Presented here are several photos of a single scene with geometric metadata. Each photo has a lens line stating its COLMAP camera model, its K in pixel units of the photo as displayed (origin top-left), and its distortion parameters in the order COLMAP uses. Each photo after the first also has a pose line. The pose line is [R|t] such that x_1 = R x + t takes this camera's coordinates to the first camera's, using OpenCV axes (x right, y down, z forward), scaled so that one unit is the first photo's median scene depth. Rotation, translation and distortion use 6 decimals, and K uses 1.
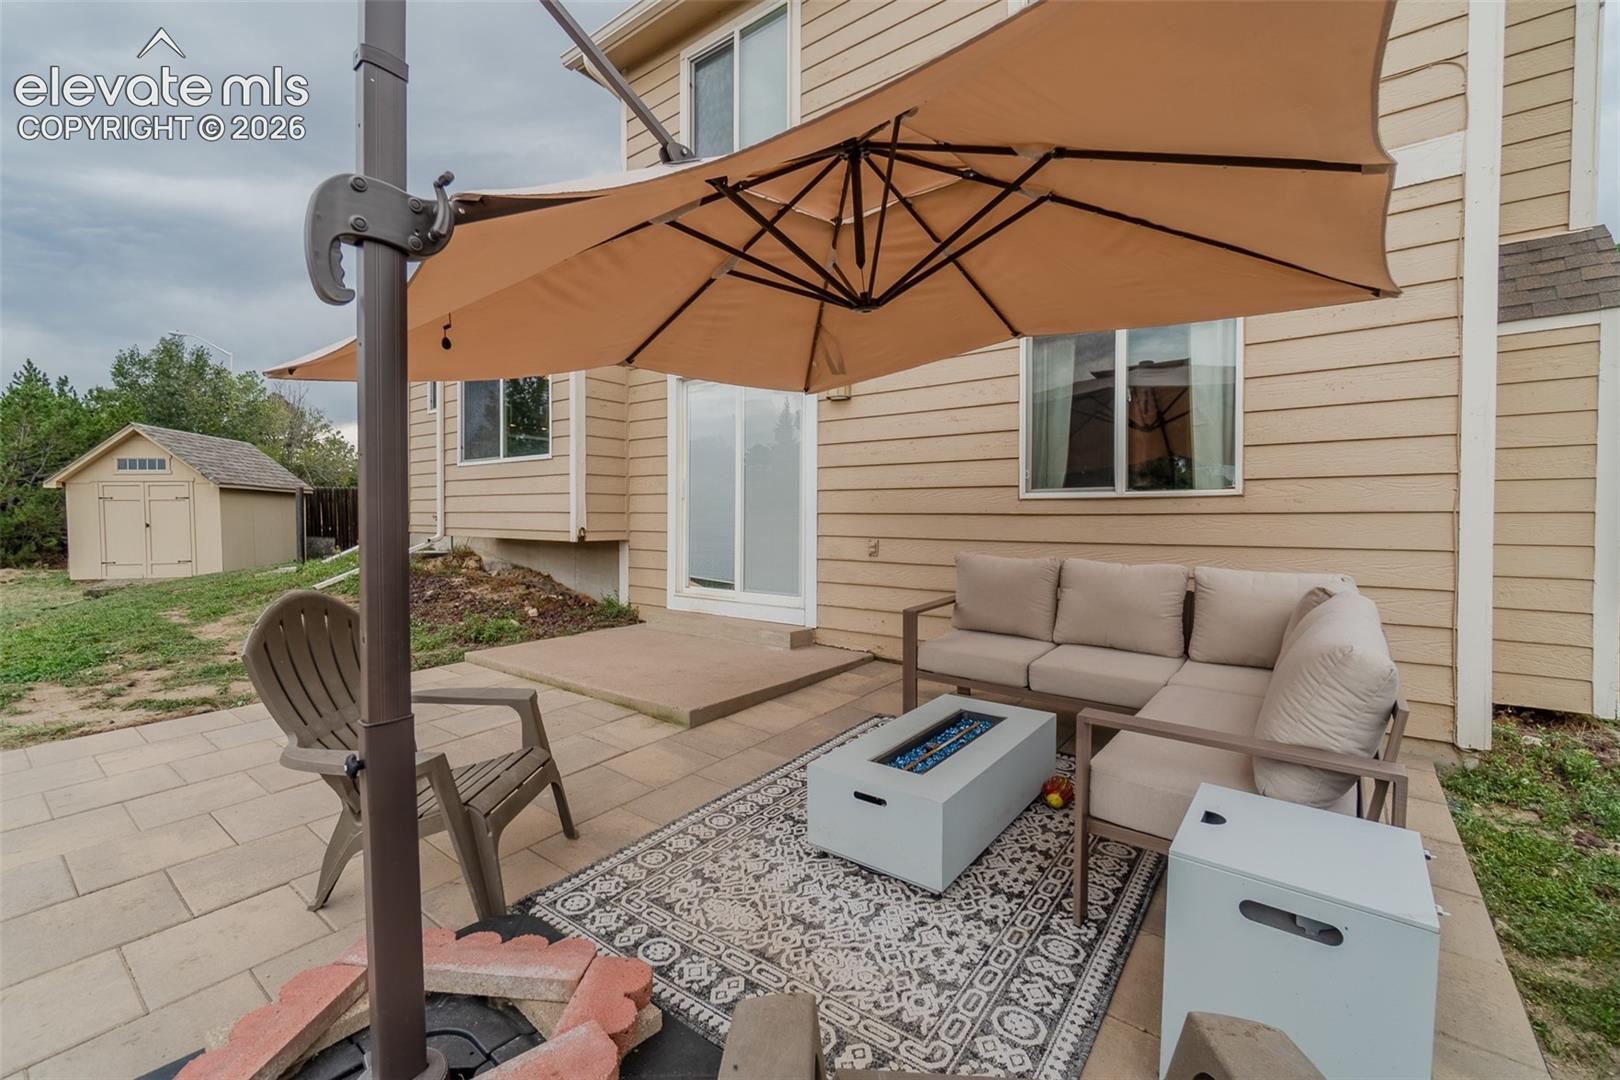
lens RADIAL K [[686.8, 0, 785.9], [0, 686.8, 530.5], [0, 0, 1]] dist [-0.004068, -0.000149]
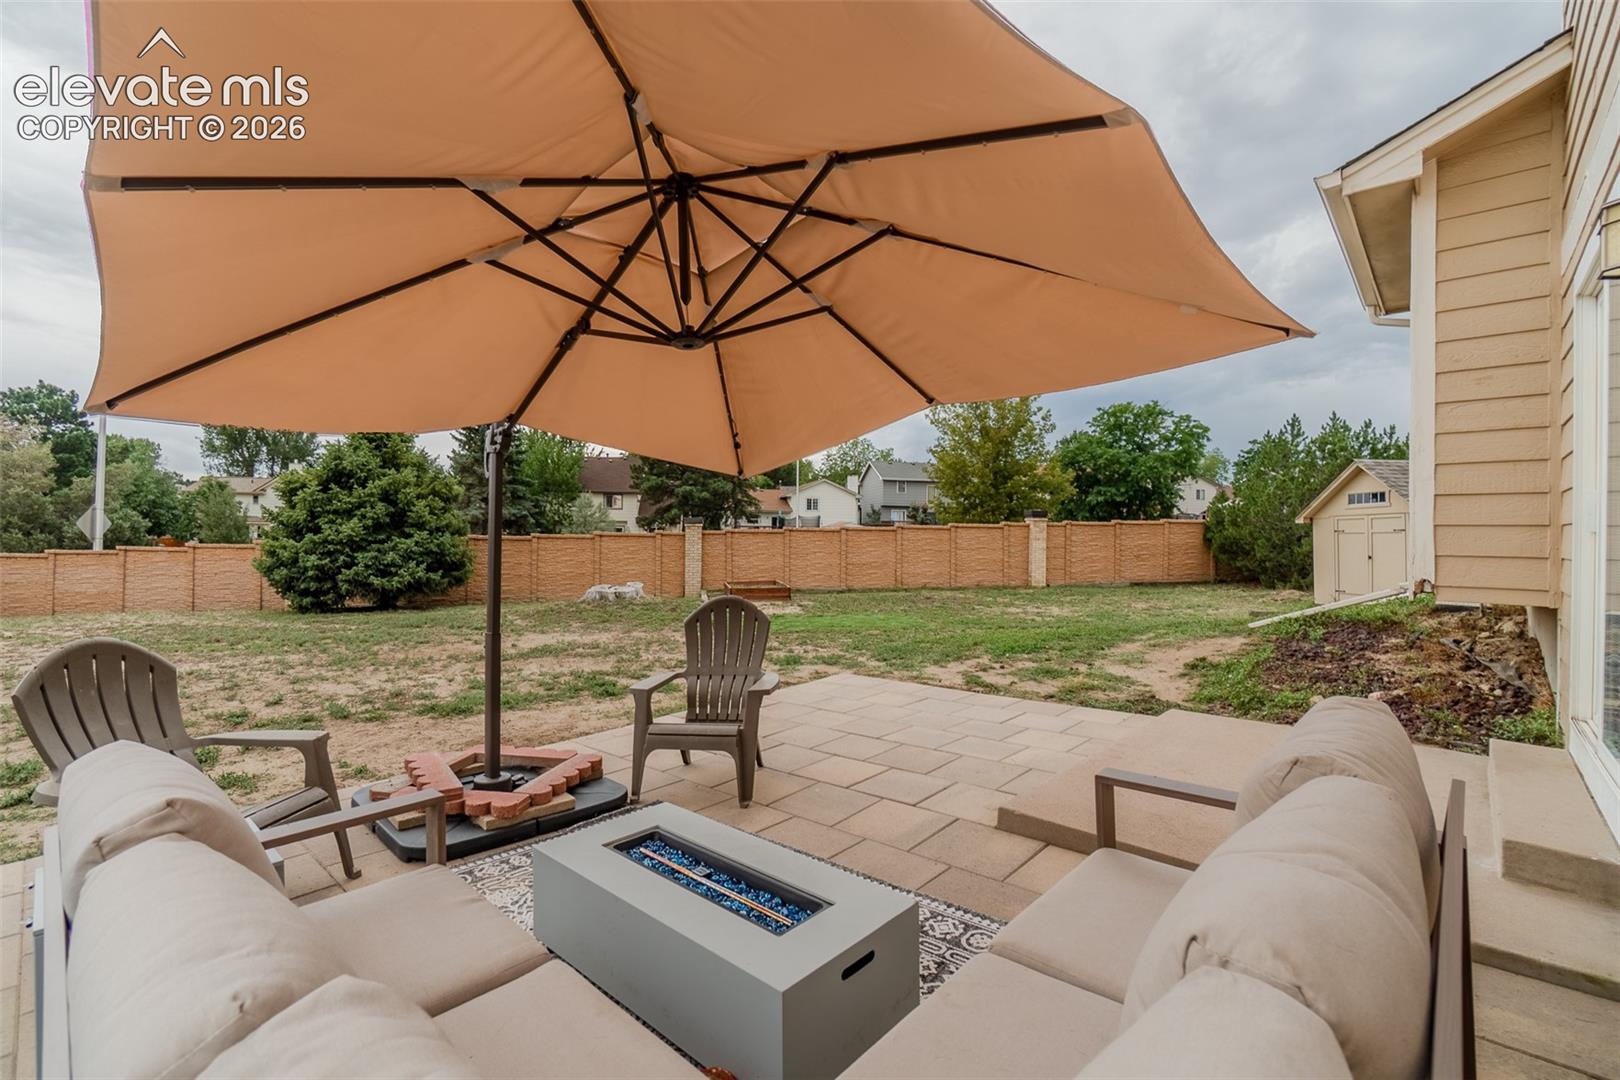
lens RADIAL K [[716.0, 0, 802.9], [0, 716.0, 542.3], [0, 0, 1]] dist [-0.000401, 0.000158]
pose [[-0.067292, 0.008601, -0.997696, 0.477631], [-0.033505, 0.999379, 0.010875, -0.033415], [0.997171, 0.034159, -0.066962, 0.547201]]
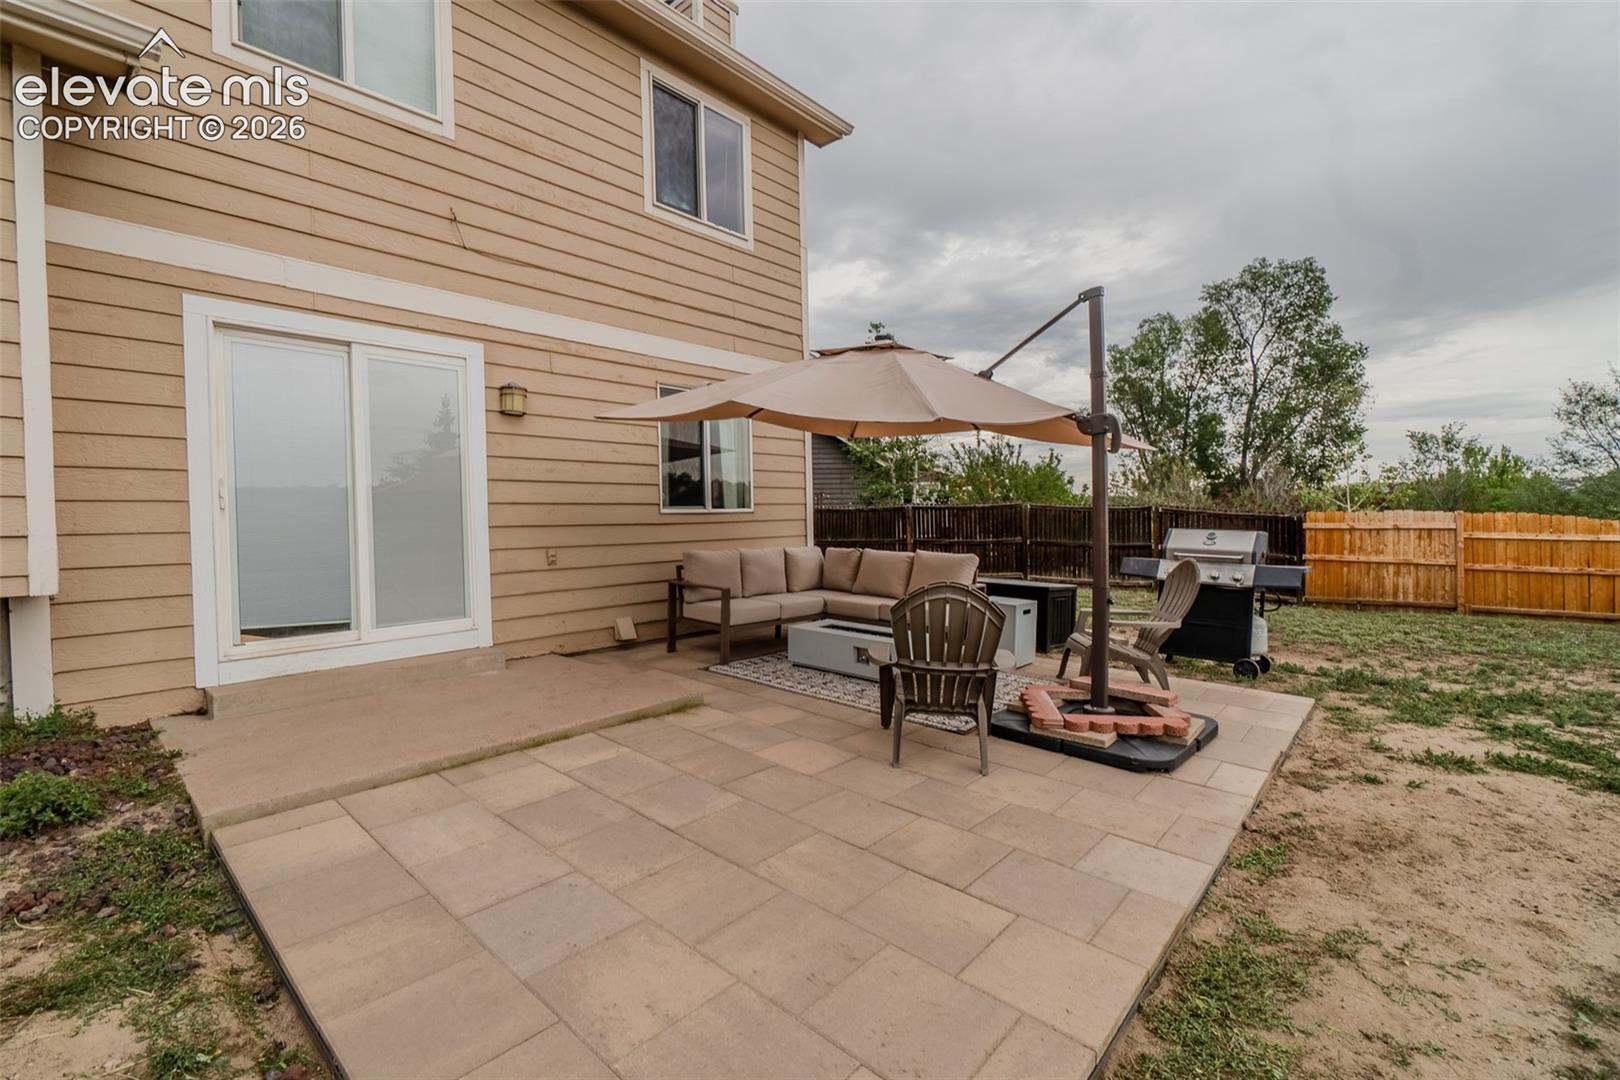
lens RADIAL K [[686.8, 0, 785.9], [0, 686.8, 530.5], [0, 0, 1]] dist [-0.004068, -0.000149]
pose [[0.083385, -0.022769, 0.996257, -0.882747], [0.036748, 0.999129, 0.019758, -0.023485], [-0.995840, 0.034963, 0.084150, 0.502392]]
